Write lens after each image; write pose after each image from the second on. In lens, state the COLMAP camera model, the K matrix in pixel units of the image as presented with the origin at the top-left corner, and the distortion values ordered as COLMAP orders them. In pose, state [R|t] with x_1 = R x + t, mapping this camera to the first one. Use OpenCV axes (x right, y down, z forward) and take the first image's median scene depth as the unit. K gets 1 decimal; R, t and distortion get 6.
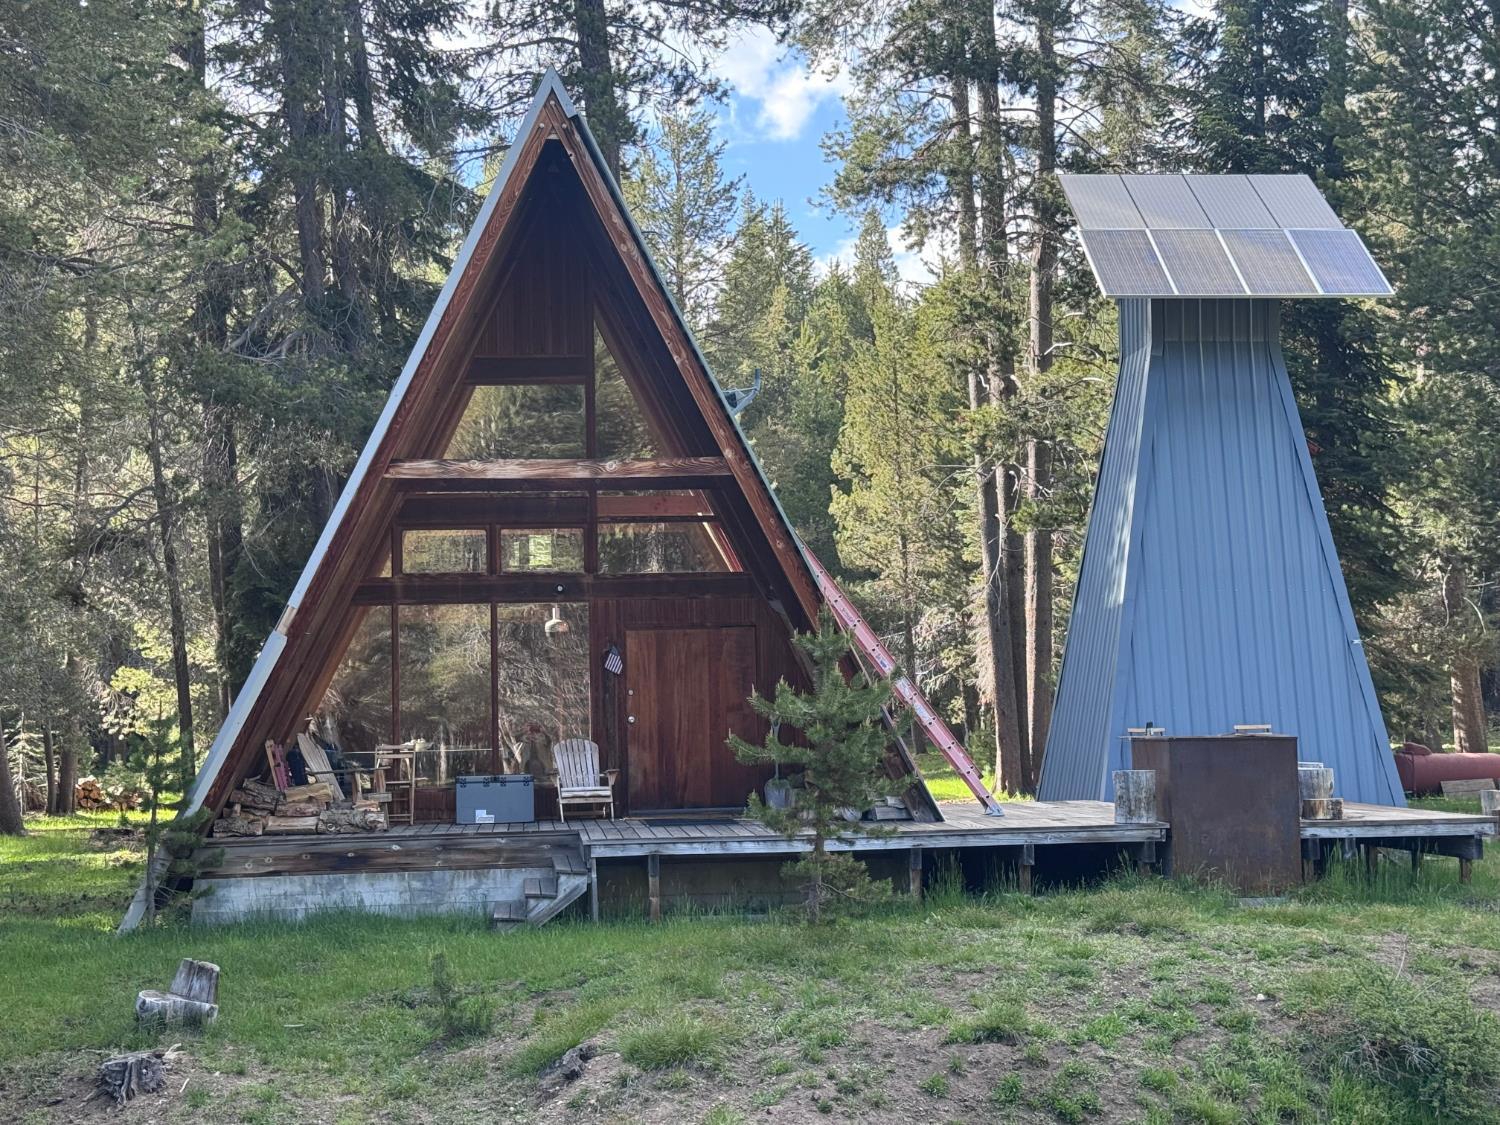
lens RADIAL K [[2224.2, 0, 750.0], [0, 2224.2, 562.5], [0, 0, 1]] dist [0.174472, -0.046909]
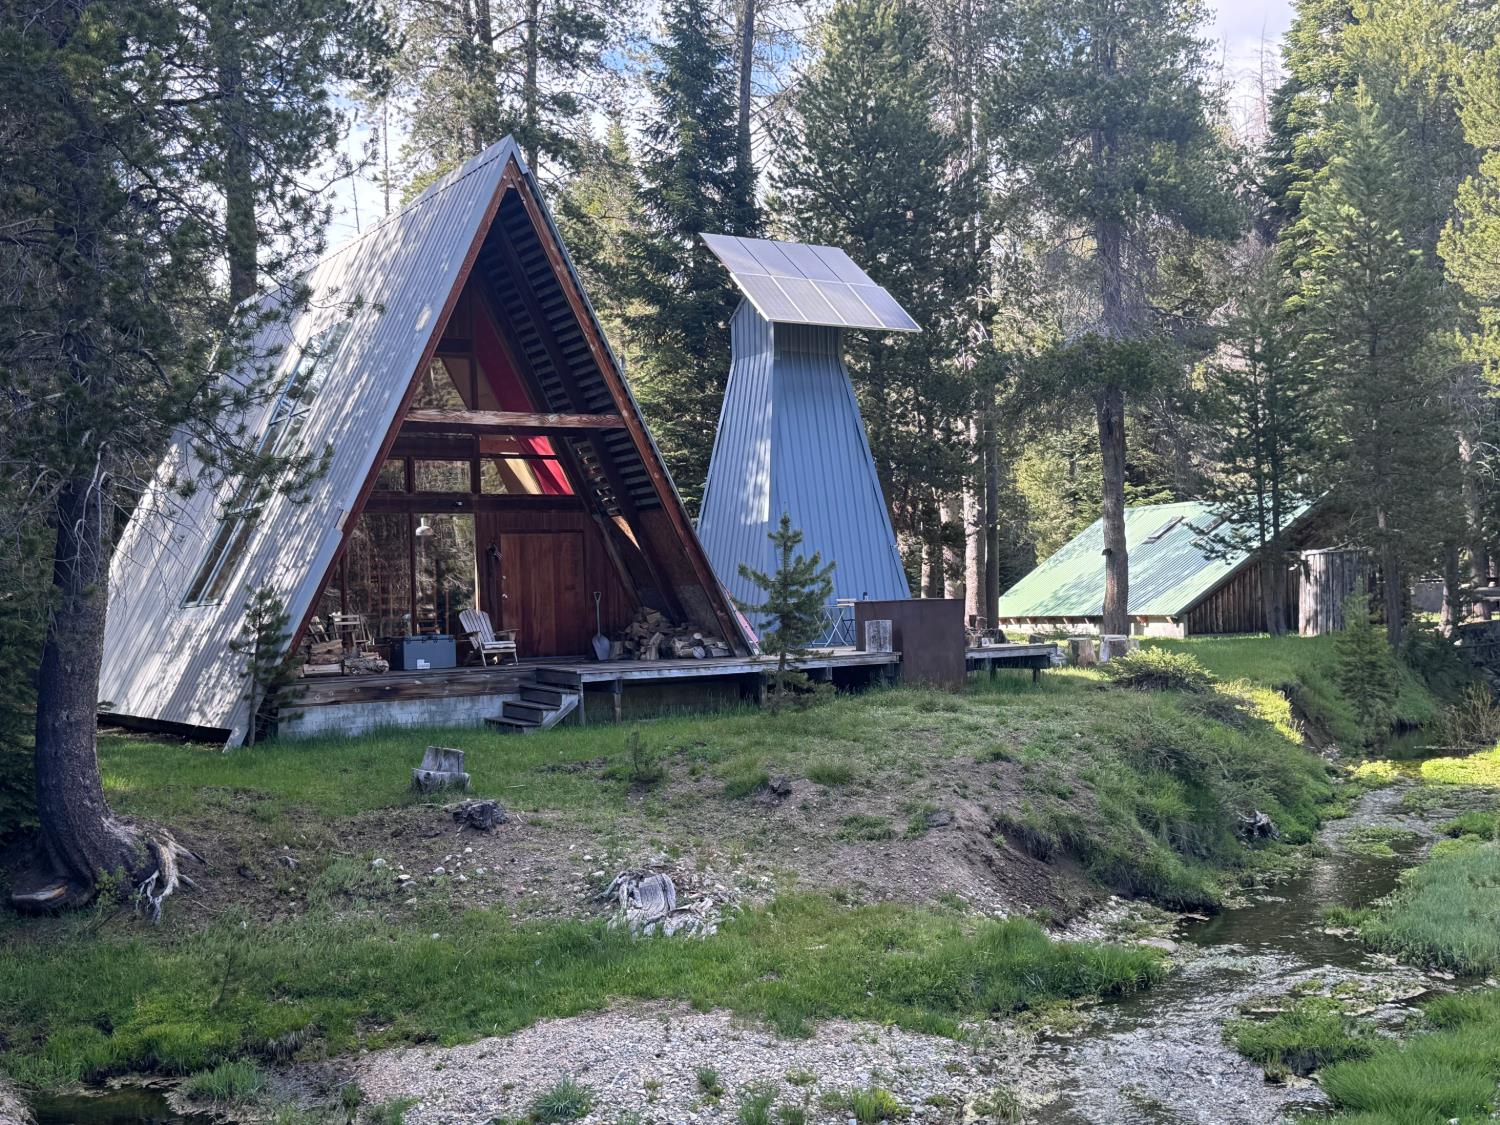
lens RADIAL K [[1747.0, 0, 750.0], [0, 1747.0, 562.5], [0, 0, 1]] dist [0.173818, 0.001391]
pose [[0.898276, 0.002200, 0.439427, -0.454697], [-0.015623, 0.999515, 0.026934, 0.017955], [-0.439154, -0.031059, 0.897875, -0.089035]]
